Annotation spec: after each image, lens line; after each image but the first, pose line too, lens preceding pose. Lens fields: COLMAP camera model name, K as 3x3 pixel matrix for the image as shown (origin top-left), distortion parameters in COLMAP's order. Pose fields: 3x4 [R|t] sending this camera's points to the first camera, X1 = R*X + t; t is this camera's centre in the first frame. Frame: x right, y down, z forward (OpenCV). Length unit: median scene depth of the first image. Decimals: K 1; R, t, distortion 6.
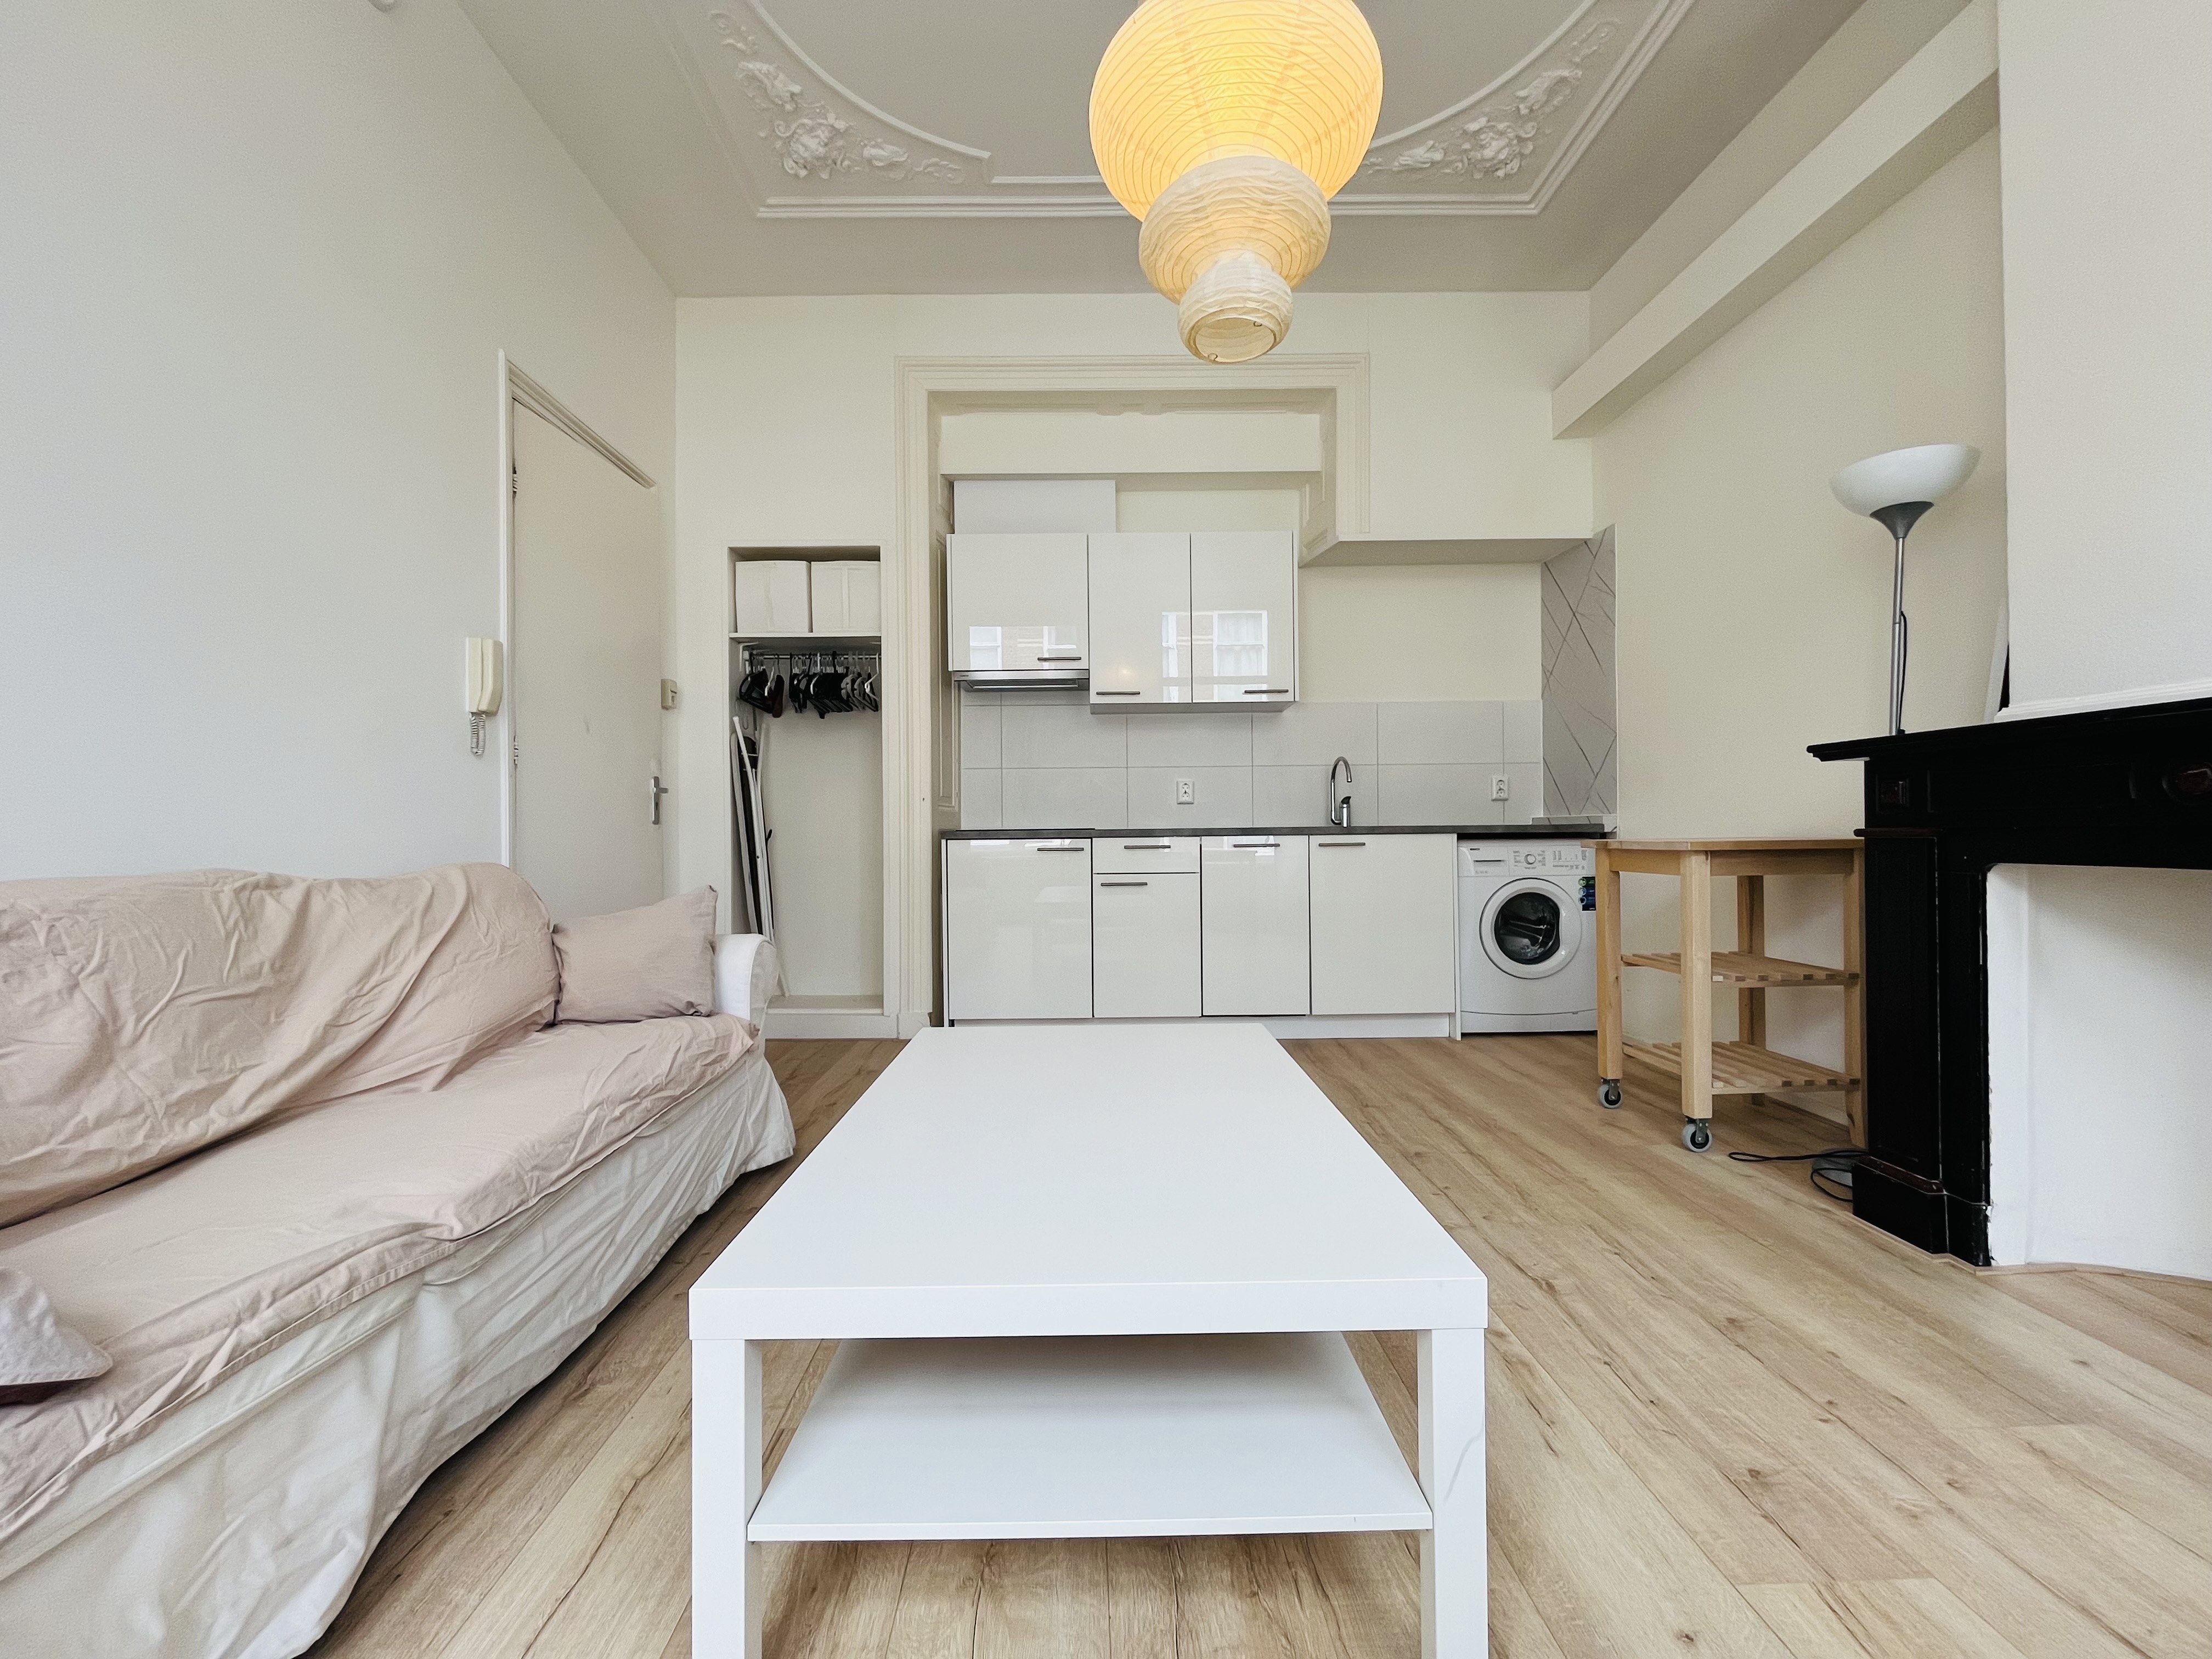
lens RADIAL K [[893.7, 0, 1101.7], [0, 893.7, 829.1], [0, 0, 1]] dist [-0.004279, 0.000370]
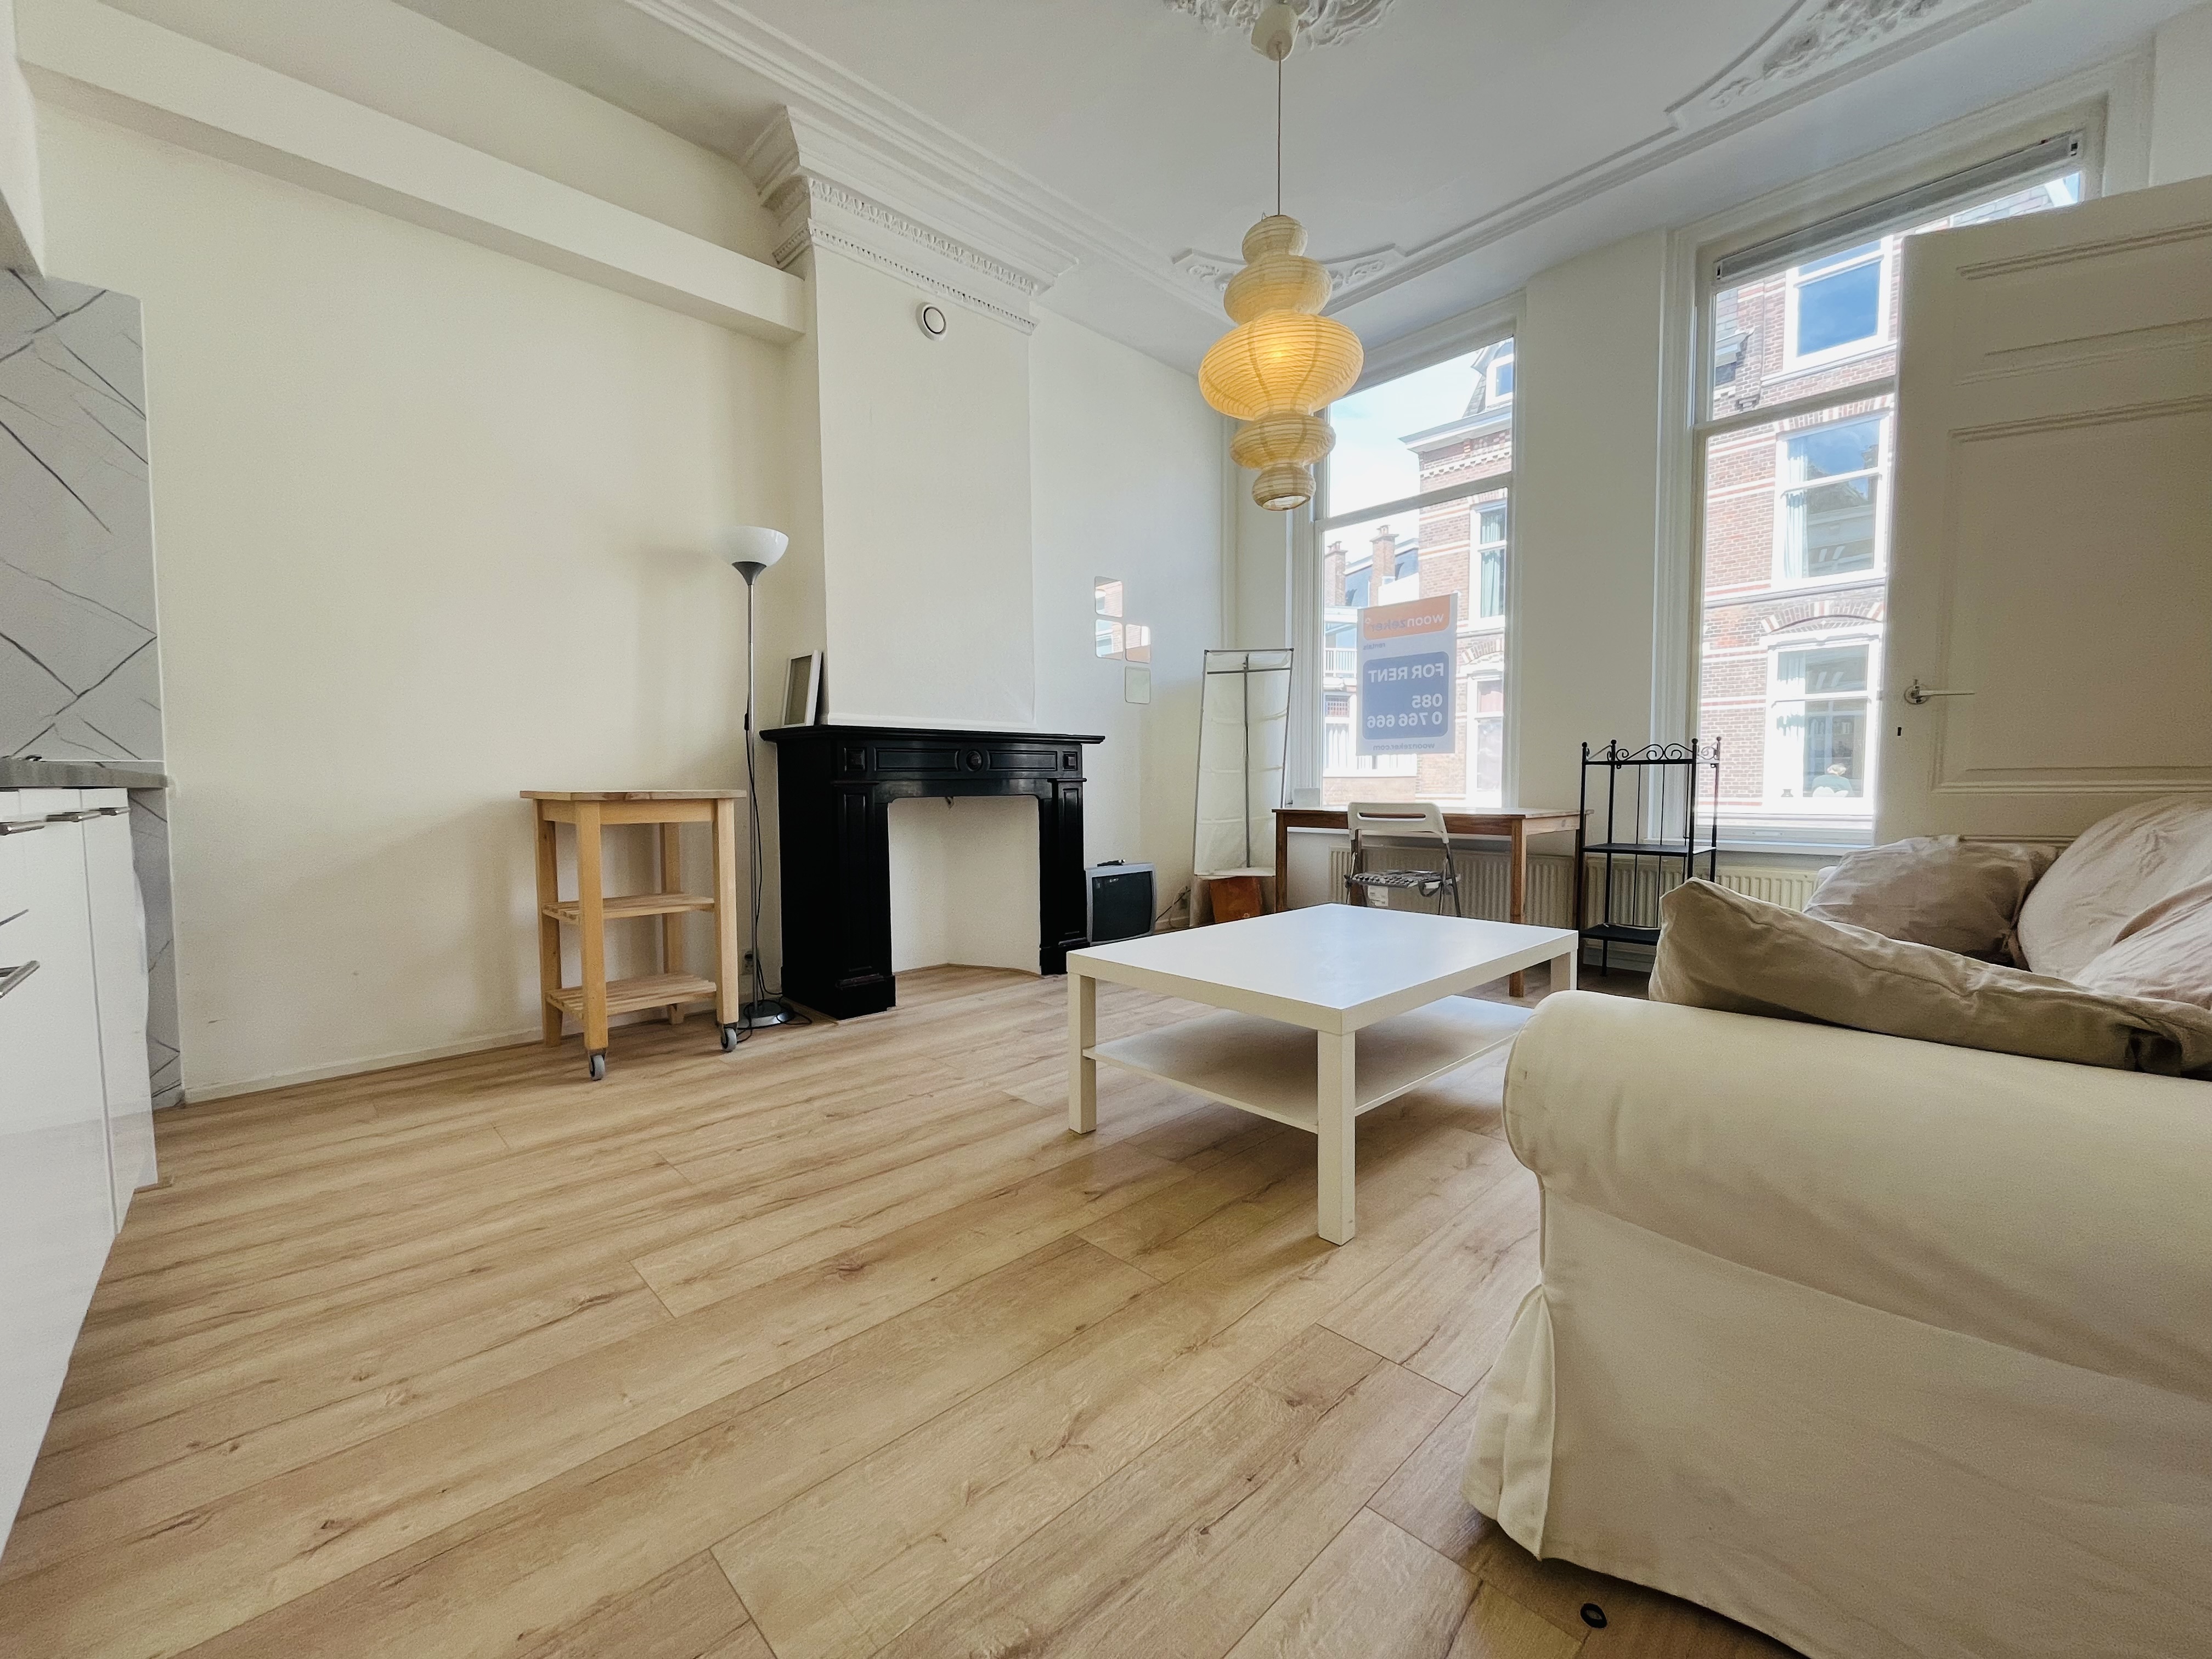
lens RADIAL K [[893.7, 0, 1108.2], [0, 893.7, 830.6], [0, 0, 1]] dist [-0.004279, 0.000370]
pose [[-0.673838, -0.025243, 0.738448, -0.550788], [0.013831, 0.998810, 0.046764, 0.018248], [-0.738750, 0.041725, -0.672687, 1.425049]]
